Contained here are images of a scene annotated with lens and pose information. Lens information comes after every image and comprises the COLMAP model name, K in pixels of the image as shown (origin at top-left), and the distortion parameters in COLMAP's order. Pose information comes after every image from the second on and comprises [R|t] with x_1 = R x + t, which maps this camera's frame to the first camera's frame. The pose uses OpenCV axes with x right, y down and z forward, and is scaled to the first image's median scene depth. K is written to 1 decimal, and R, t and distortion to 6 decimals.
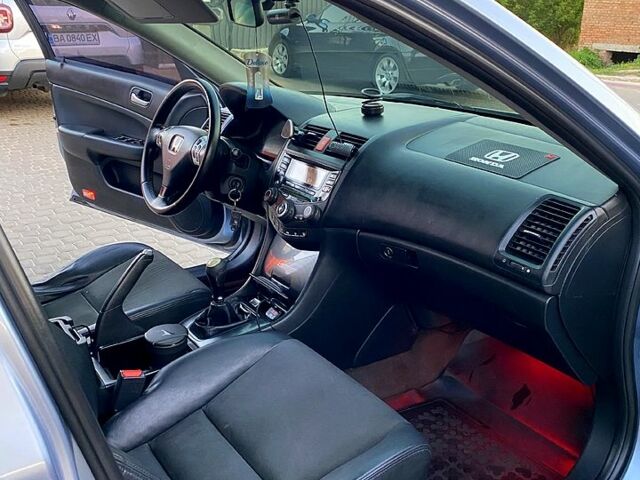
lens RADIAL K [[592.0, 0, 321.0], [0, 592.0, 236.9], [0, 0, 1]] dist [0.060244, 0.000000]
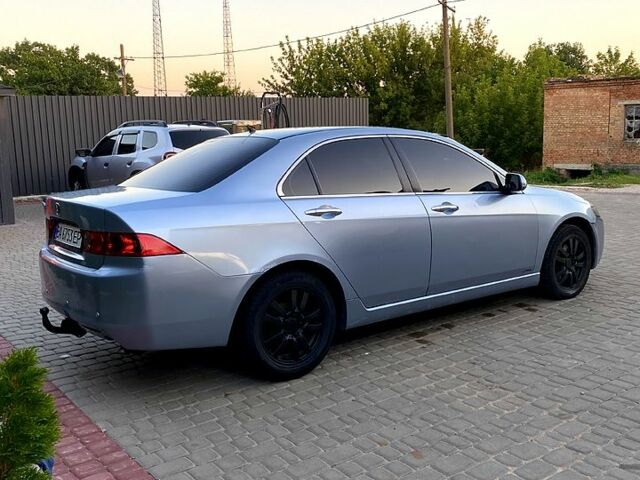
lens RADIAL K [[592.0, 0, 322.5], [0, 592.0, 242.3], [0, 0, 1]] dist [0.060244, 0.000000]
pose [[0.998932, -0.044864, 0.011062, -0.430843], [0.046160, 0.979692, -0.195123, 0.594044], [-0.002083, 0.195425, 0.980716, -1.871161]]
